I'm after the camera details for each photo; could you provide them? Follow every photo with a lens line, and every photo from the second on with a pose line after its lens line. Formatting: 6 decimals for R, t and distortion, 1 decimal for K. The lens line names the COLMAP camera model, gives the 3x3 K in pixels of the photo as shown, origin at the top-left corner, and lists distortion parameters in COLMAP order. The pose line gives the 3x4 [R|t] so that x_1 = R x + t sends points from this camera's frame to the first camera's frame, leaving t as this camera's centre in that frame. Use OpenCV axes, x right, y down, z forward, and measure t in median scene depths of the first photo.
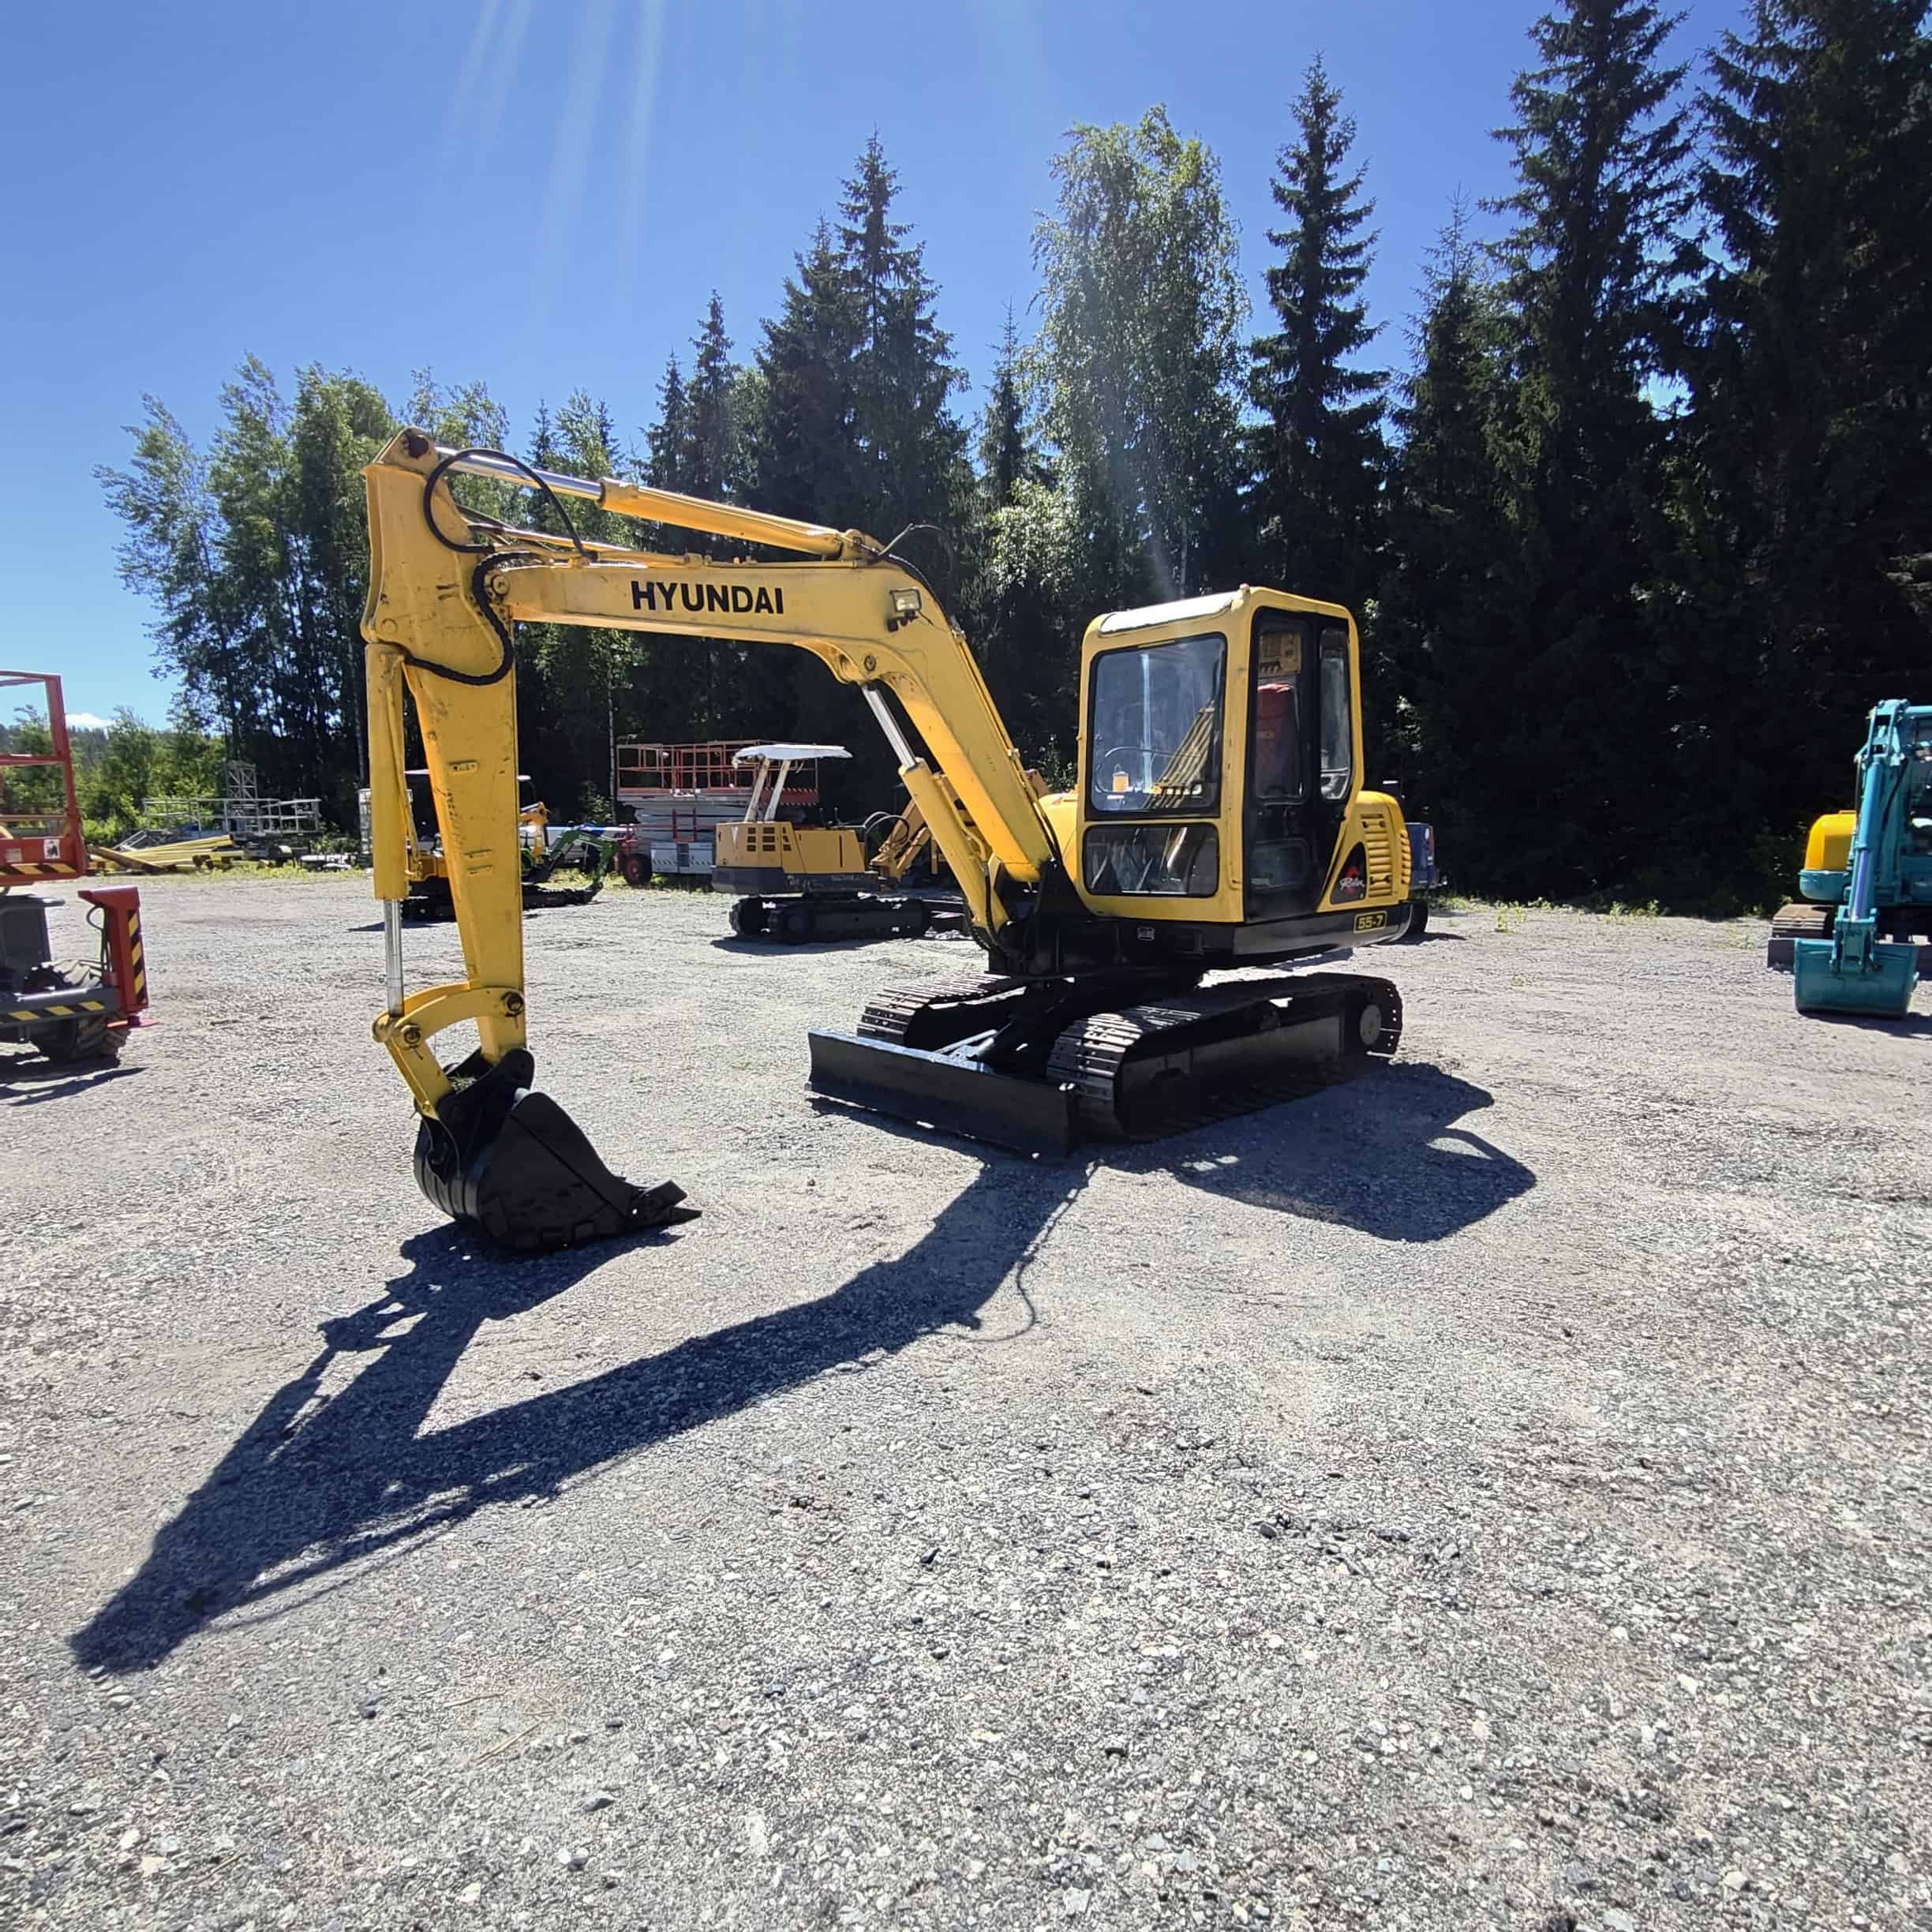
lens RADIAL K [[1209.7, 0, 970.1], [0, 1209.7, 973.8], [0, 0, 1]] dist [0.003315, 0.000370]
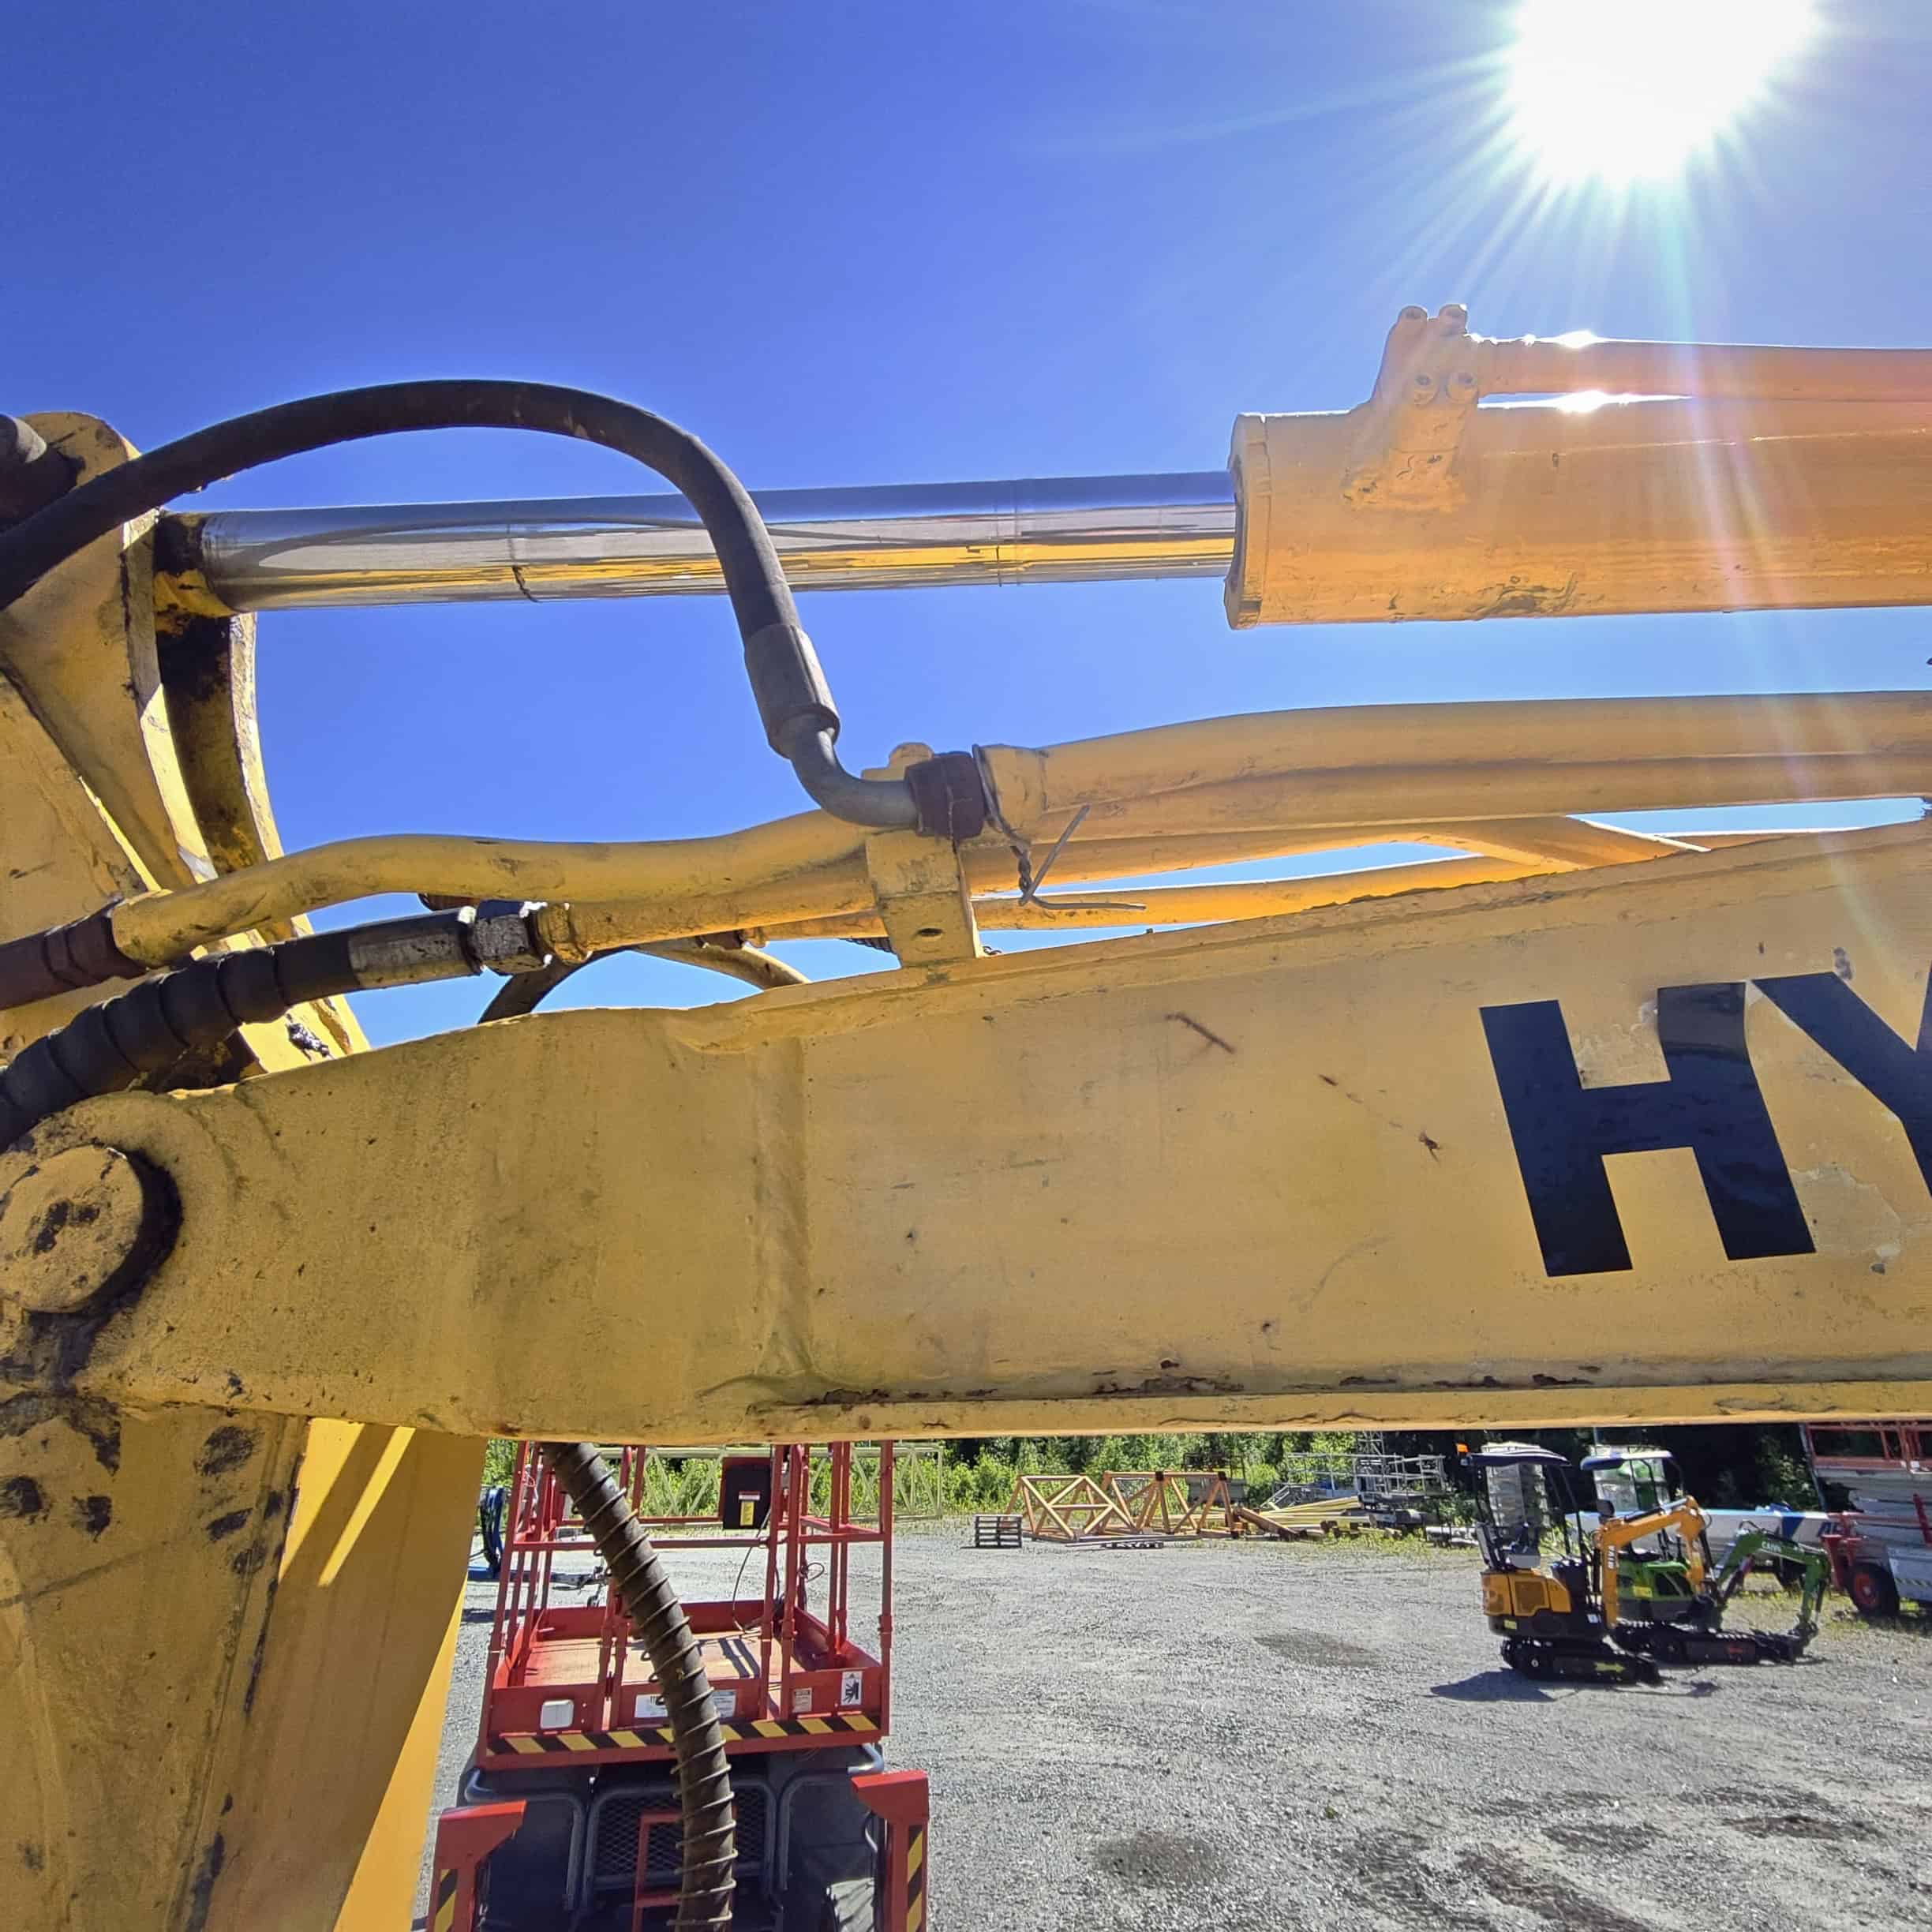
lens RADIAL K [[1182.7, 0, 973.6], [0, 1182.7, 959.6], [0, 0, 1]] dist [0.002507, -0.005072]
pose [[0.648441, -0.282496, -0.706909, -0.029761], [-0.108955, 0.884598, -0.453448, -0.034933], [0.753428, 0.371055, 0.542830, 0.113828]]
